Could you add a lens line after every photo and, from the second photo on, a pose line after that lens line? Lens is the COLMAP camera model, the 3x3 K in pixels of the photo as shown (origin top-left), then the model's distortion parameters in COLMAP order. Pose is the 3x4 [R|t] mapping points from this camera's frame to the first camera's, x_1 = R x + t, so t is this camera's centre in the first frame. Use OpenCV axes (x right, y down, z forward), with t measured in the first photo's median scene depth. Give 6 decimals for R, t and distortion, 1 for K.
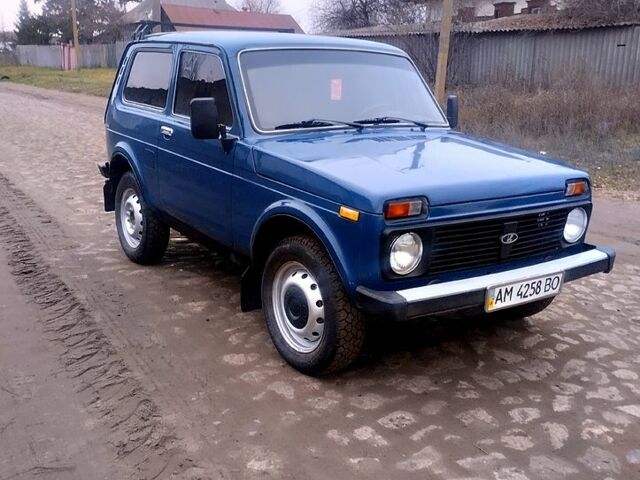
lens RADIAL K [[749.3, 0, 320.0], [0, 749.3, 240.0], [0, 0, 1]] dist [0.012344, 0.019369]
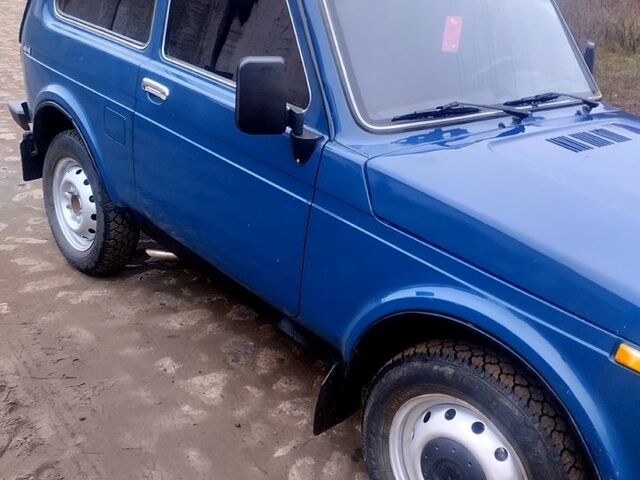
lens RADIAL K [[745.3, 0, 320.0], [0, 745.3, 240.0], [0, 0, 1]] dist [0.046247, 0.010947]
pose [[0.988346, 0.013363, 0.151637, -0.185508], [-0.036923, 0.987436, 0.153647, -0.139307], [-0.147678, -0.157455, 0.976421, 0.449033]]
